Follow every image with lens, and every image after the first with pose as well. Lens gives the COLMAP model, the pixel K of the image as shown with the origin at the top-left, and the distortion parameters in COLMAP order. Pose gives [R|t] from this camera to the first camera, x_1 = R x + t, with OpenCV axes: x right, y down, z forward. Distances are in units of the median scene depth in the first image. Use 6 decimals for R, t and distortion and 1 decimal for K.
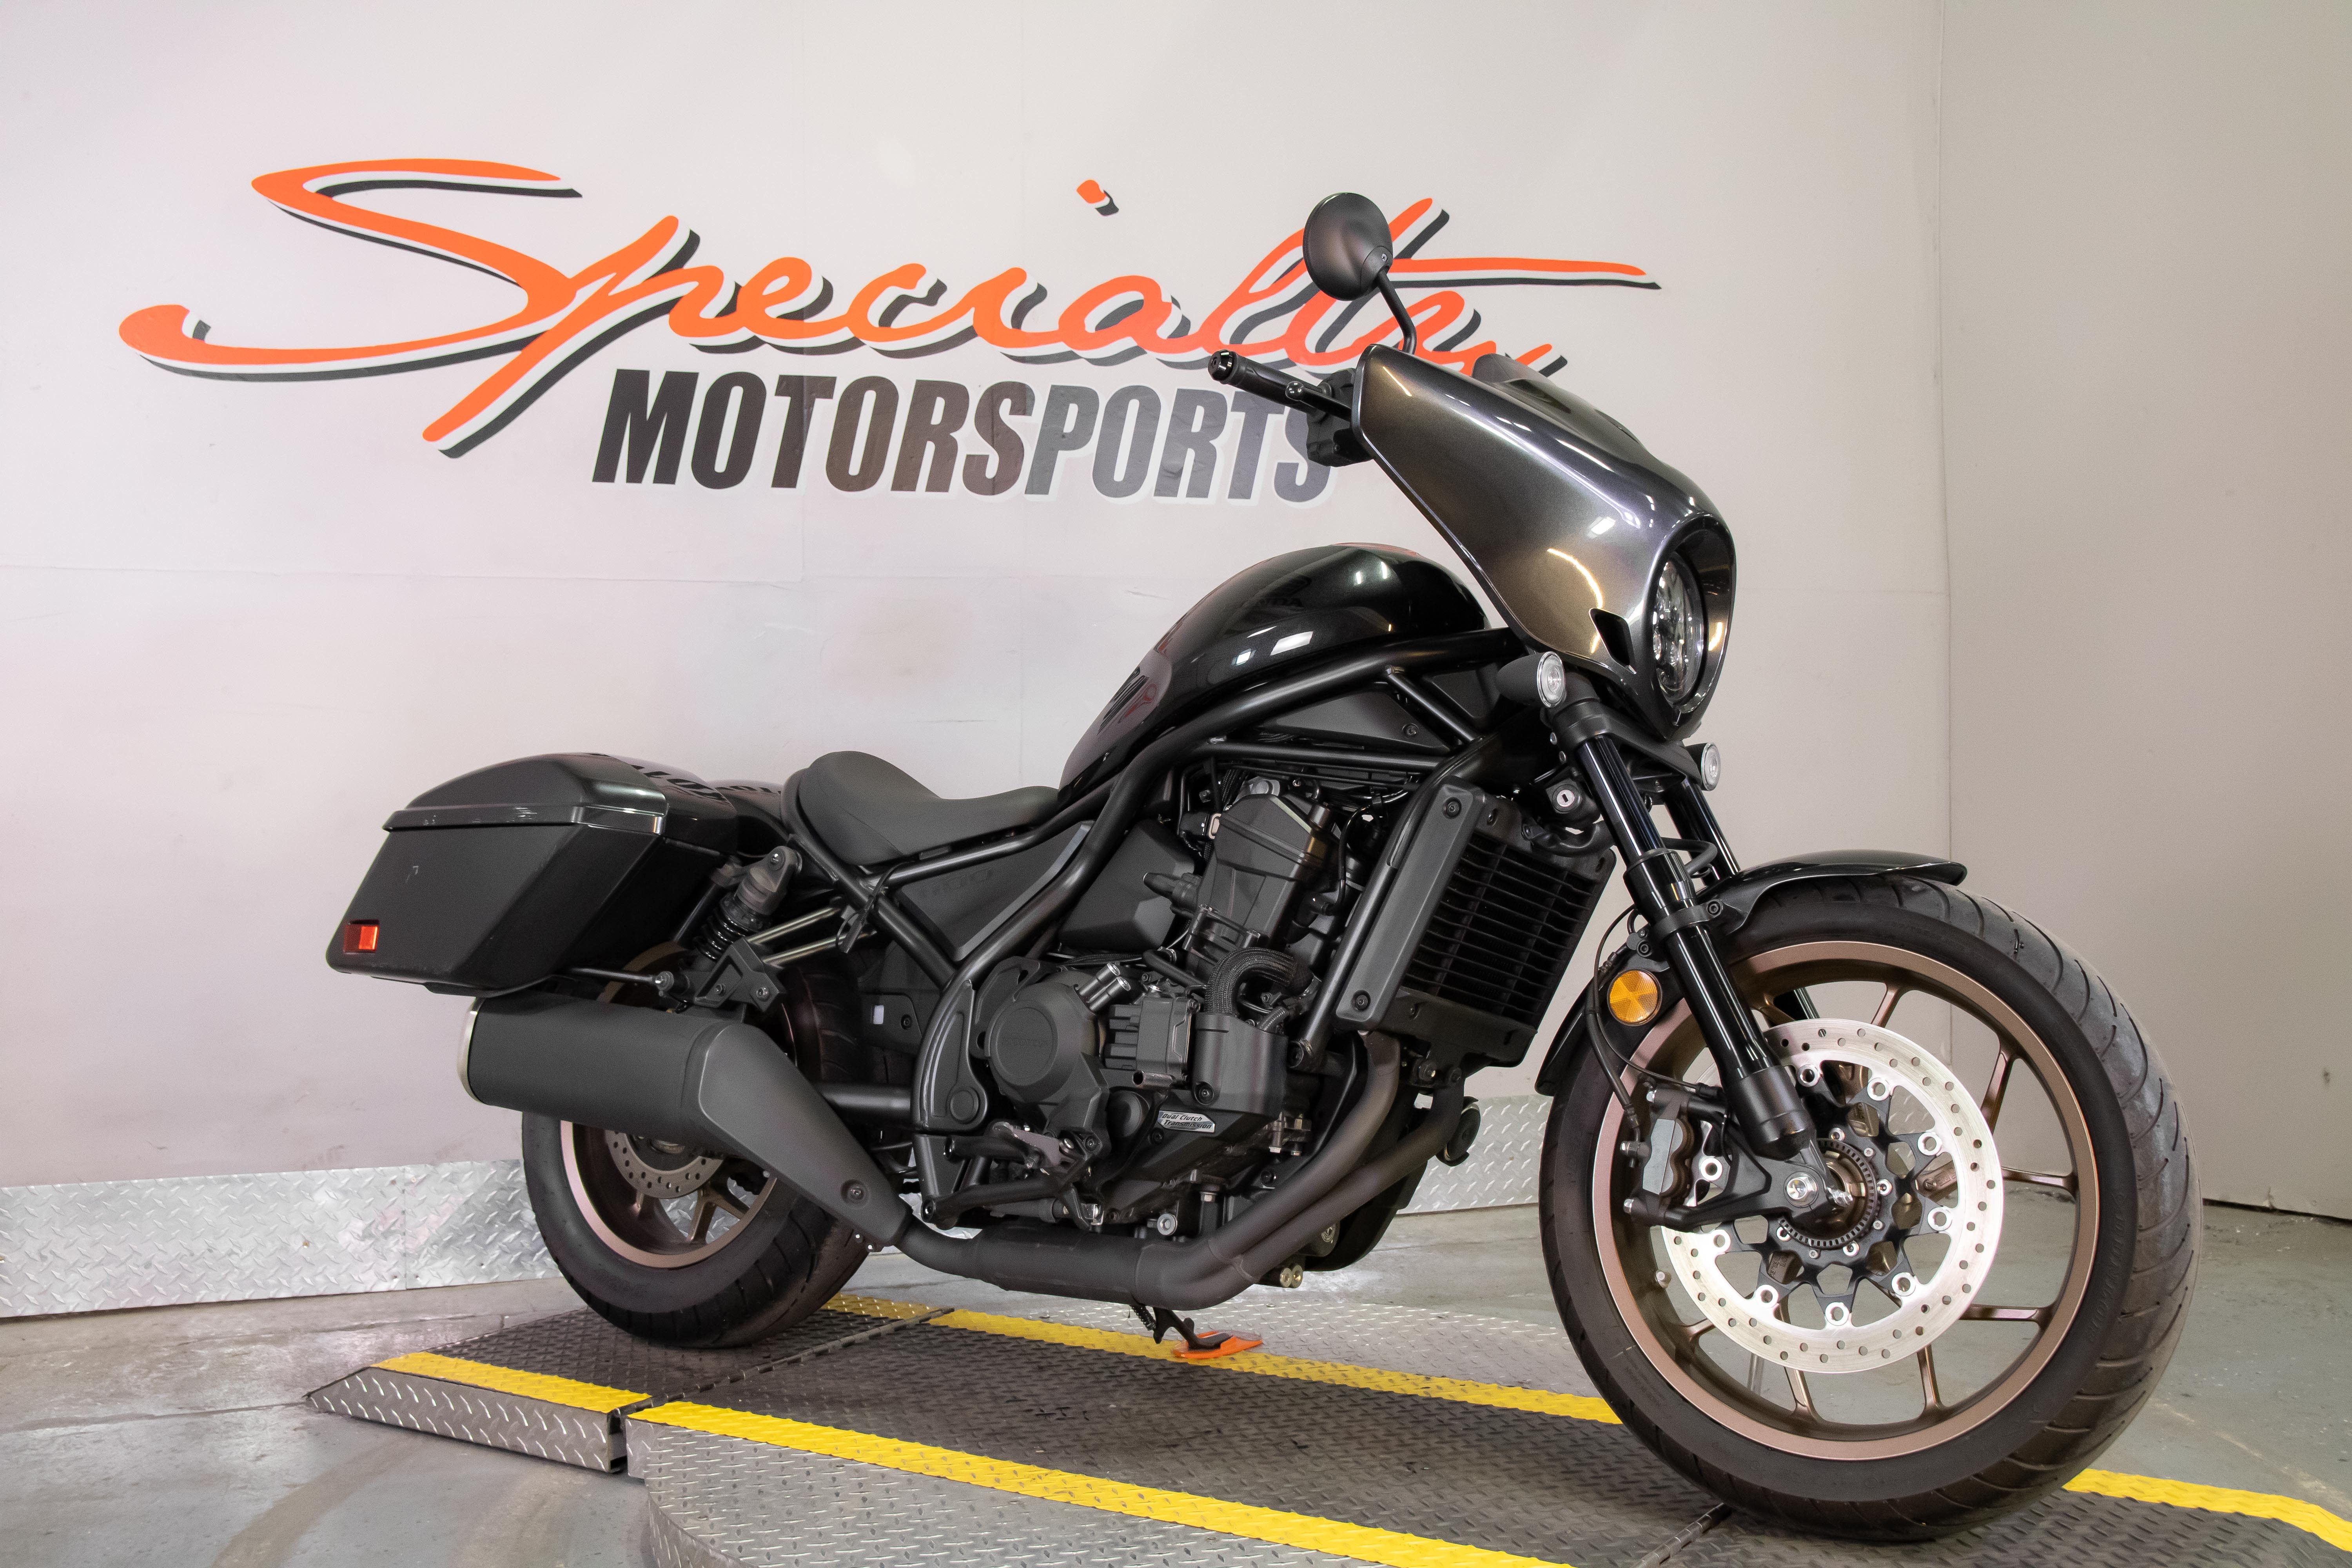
lens RADIAL K [[2339.1, 0, 1176.0], [0, 2339.1, 784.0], [0, 0, 1]] dist [-0.068774, 0.150038]
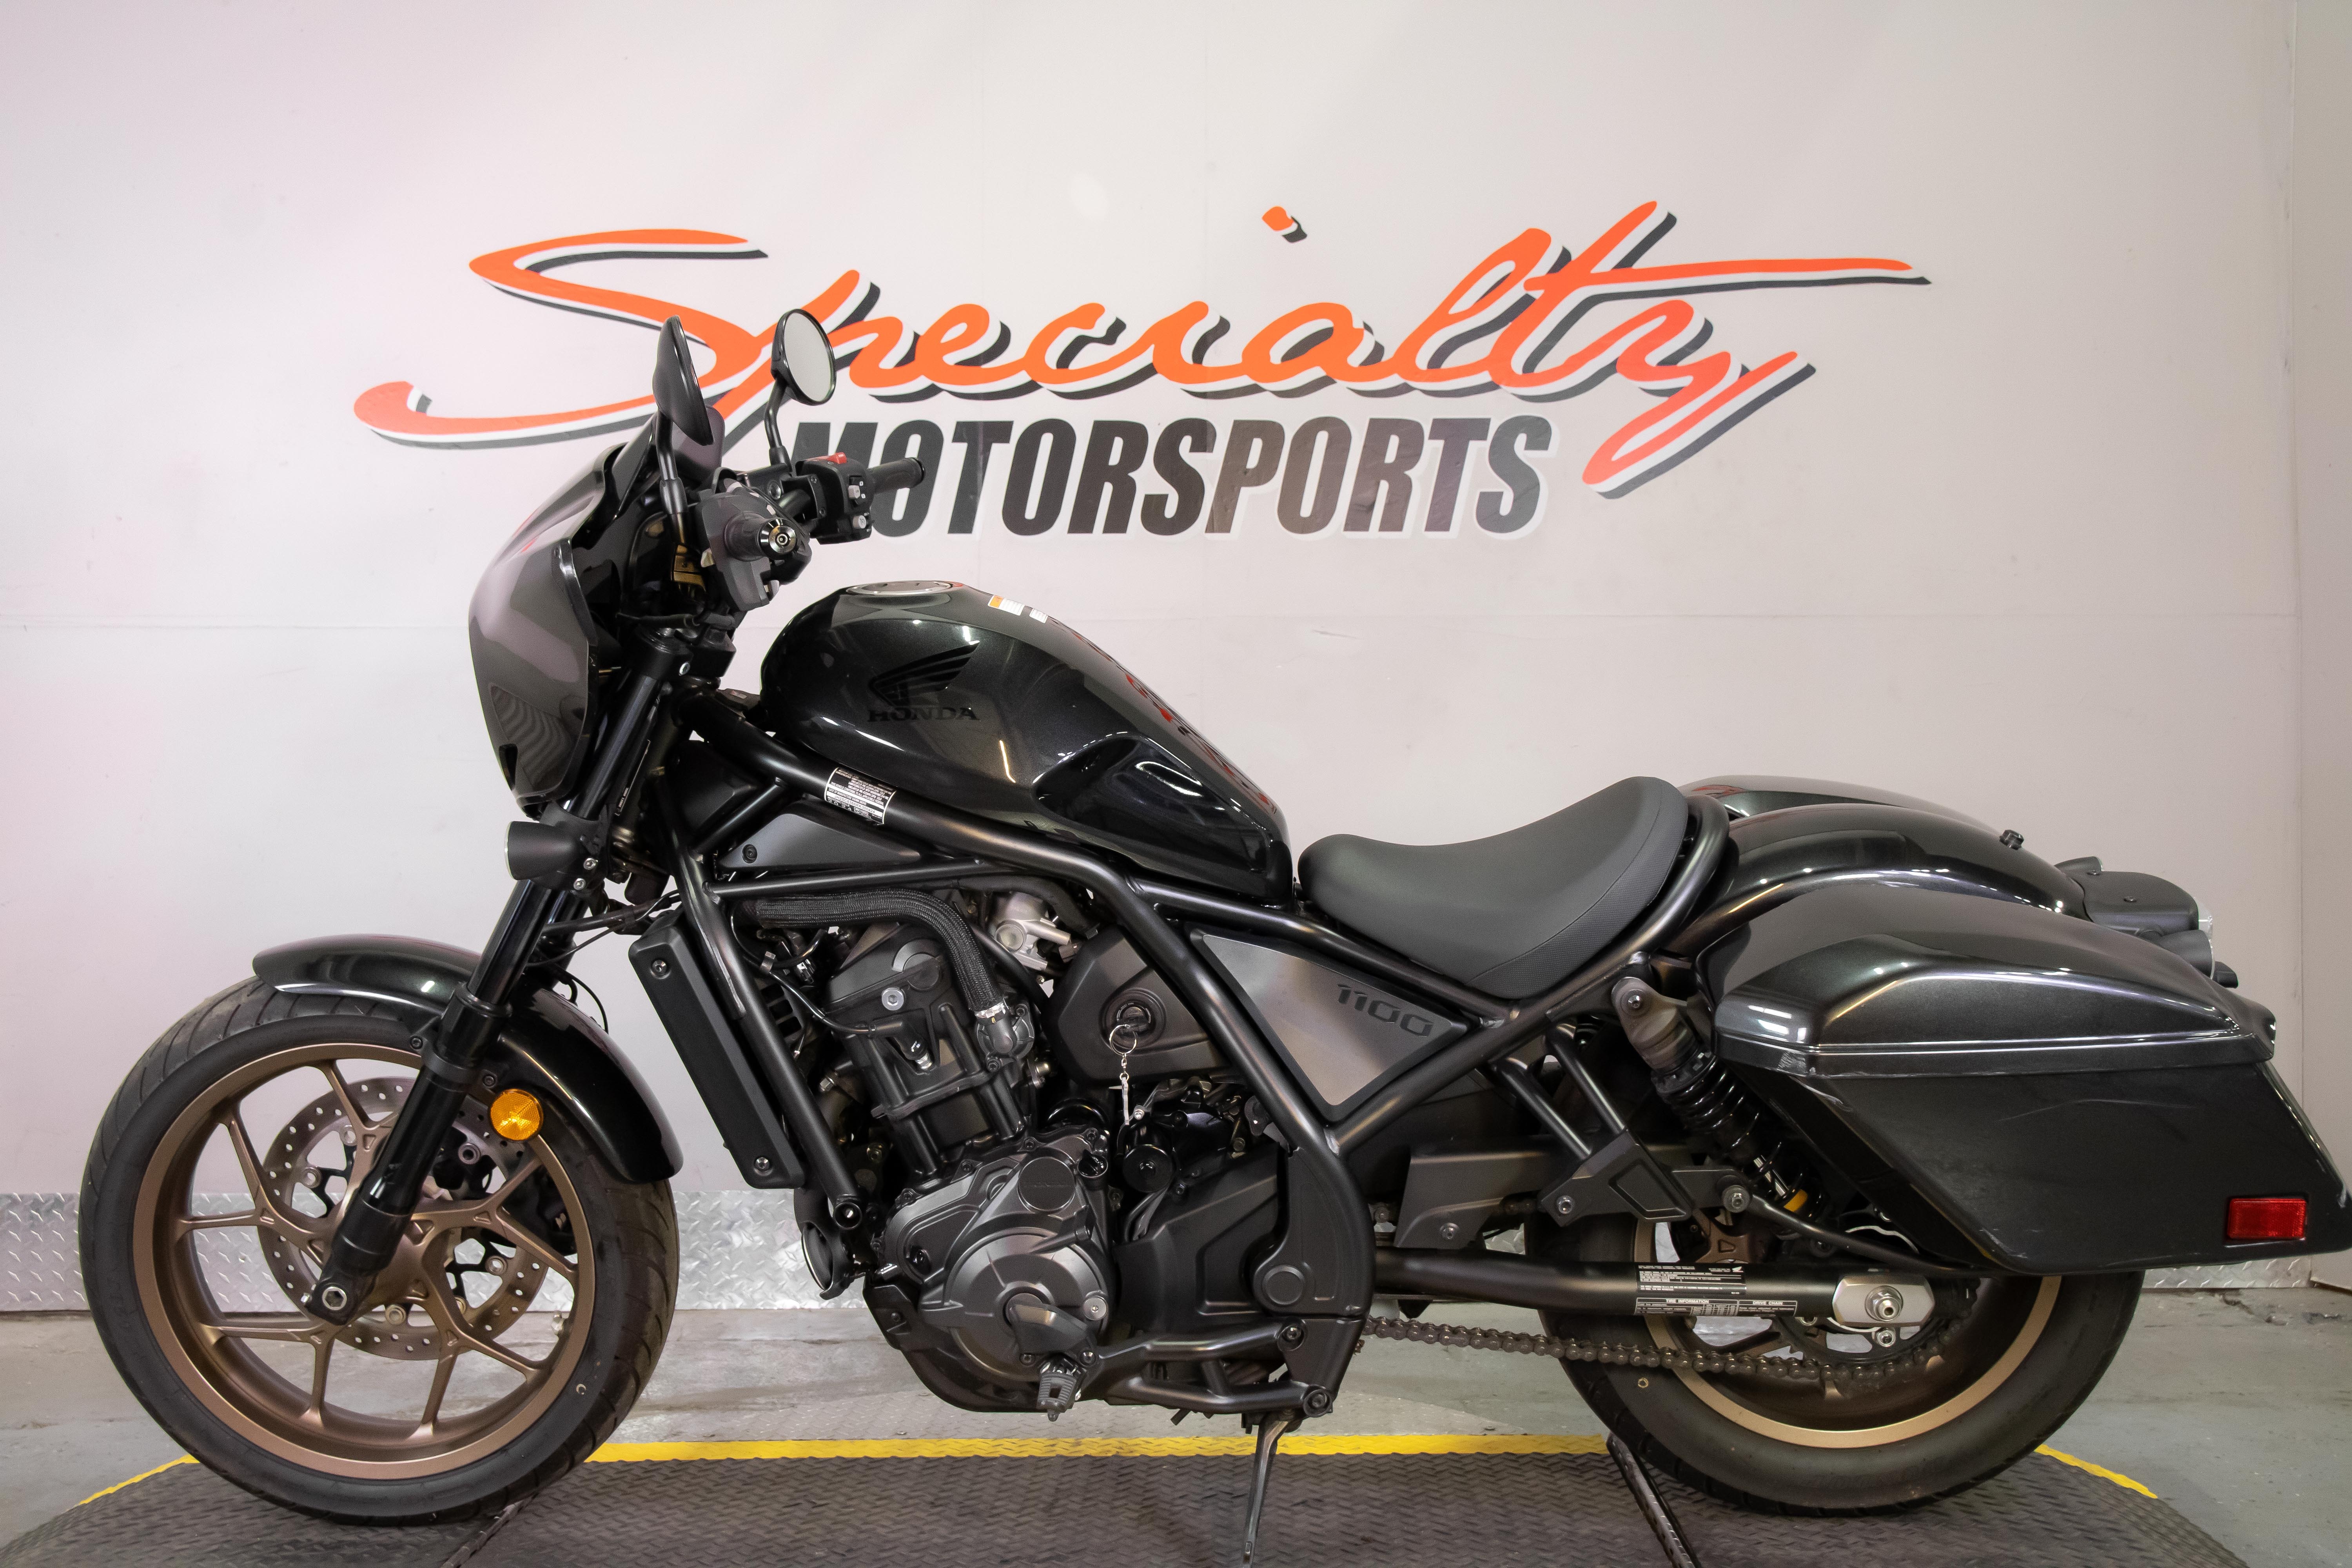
lens RADIAL K [[2339.1, 0, 1176.0], [0, 2339.1, 784.0], [0, 0, 1]] dist [-0.068774, 0.150038]
pose [[0.958080, 0.000981, -0.286498, 0.203405], [-0.005843, 0.999853, -0.016115, -0.003718], [0.286440, 0.017114, 0.957945, 0.065449]]
